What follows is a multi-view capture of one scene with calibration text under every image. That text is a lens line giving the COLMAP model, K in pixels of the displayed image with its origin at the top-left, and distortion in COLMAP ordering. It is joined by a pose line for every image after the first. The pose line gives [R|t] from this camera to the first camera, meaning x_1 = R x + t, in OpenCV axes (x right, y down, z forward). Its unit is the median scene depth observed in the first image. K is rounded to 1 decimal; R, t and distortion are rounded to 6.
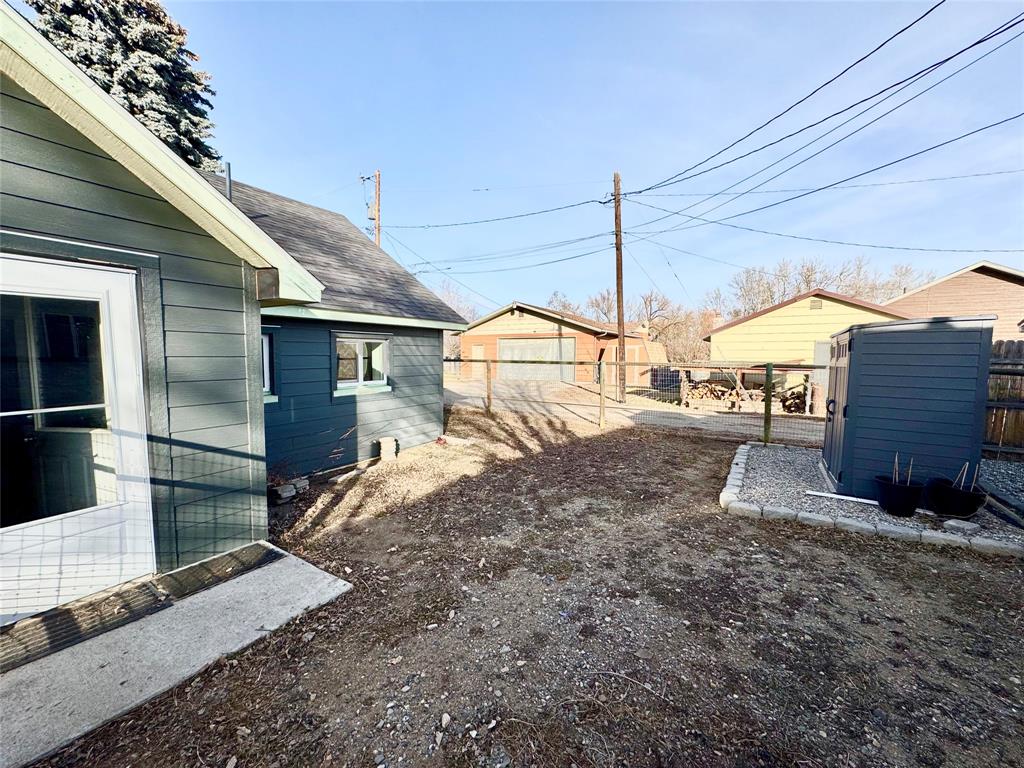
lens RADIAL K [[402.8, 0, 512.5], [0, 402.8, 385.1], [0, 0, 1]] dist [-0.004039, 0.000600]
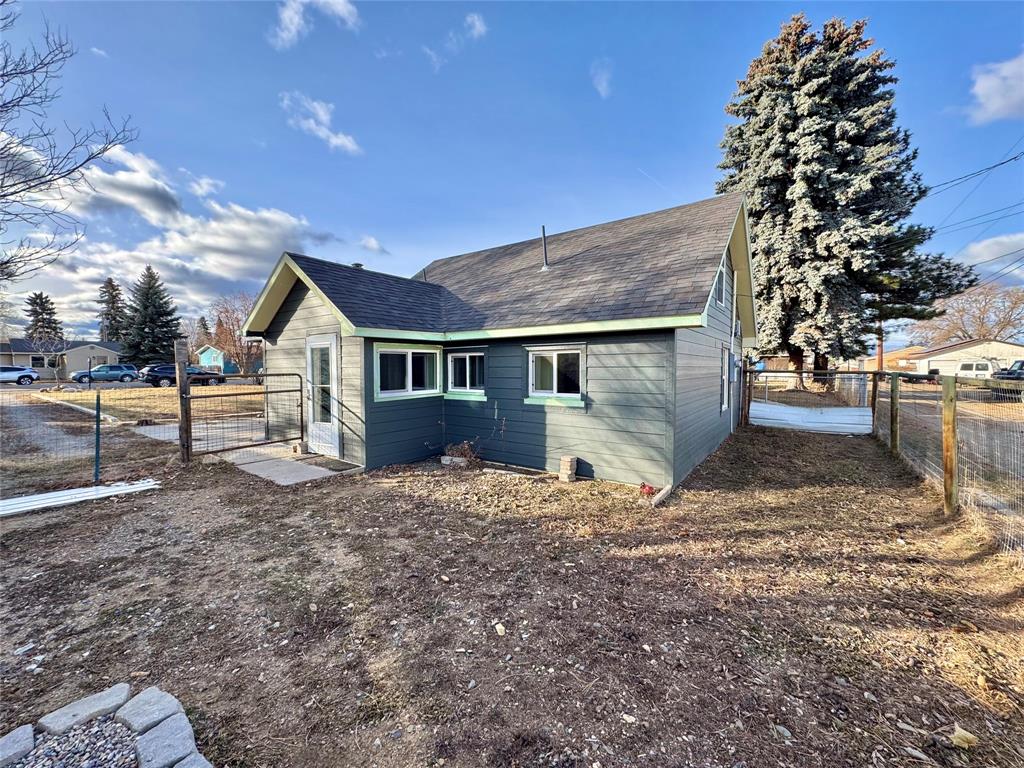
lens RADIAL K [[402.8, 0, 509.8], [0, 402.8, 385.4], [0, 0, 1]] dist [-0.004039, 0.000600]
pose [[-0.069731, 0.038363, -0.996828, 0.645785], [-0.073684, 0.996333, 0.043498, -0.064830], [0.994841, 0.076484, -0.066649, 0.975262]]
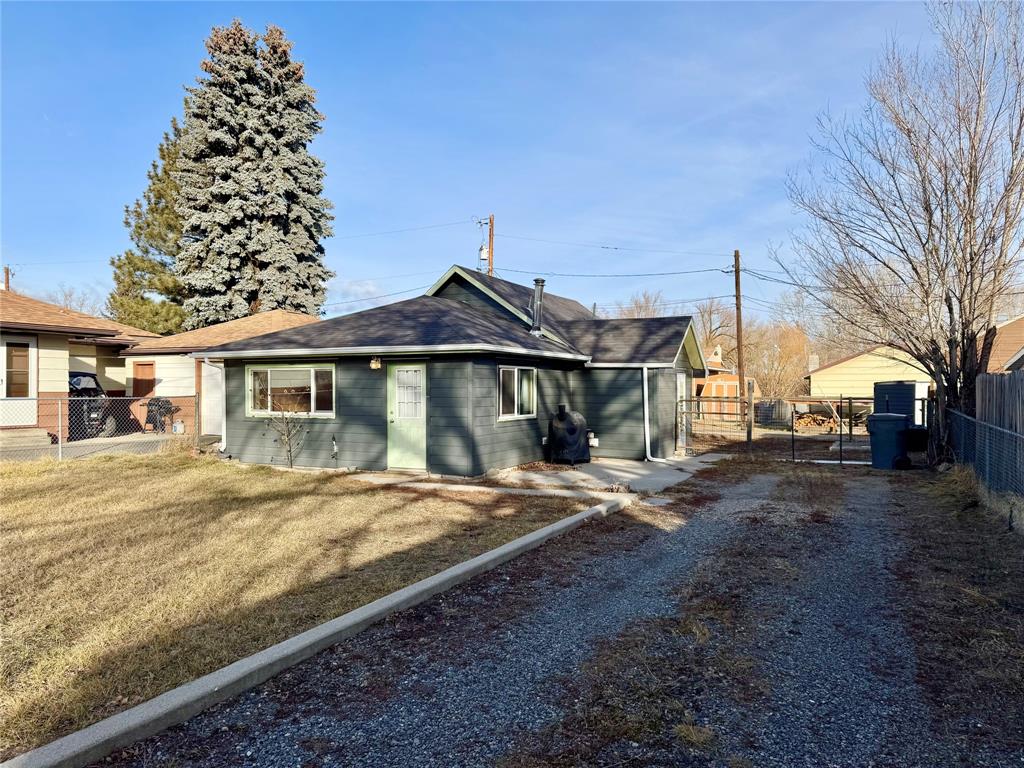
lens RADIAL K [[719.7, 0, 514.7], [0, 719.7, 386.0], [0, 0, 1]] dist [0.057952, -0.059559]
pose [[0.996252, 0.001064, 0.086495, -1.405869], [0.006086, 0.996584, -0.082361, 0.199278], [-0.086287, 0.082579, 0.992842, -2.615356]]
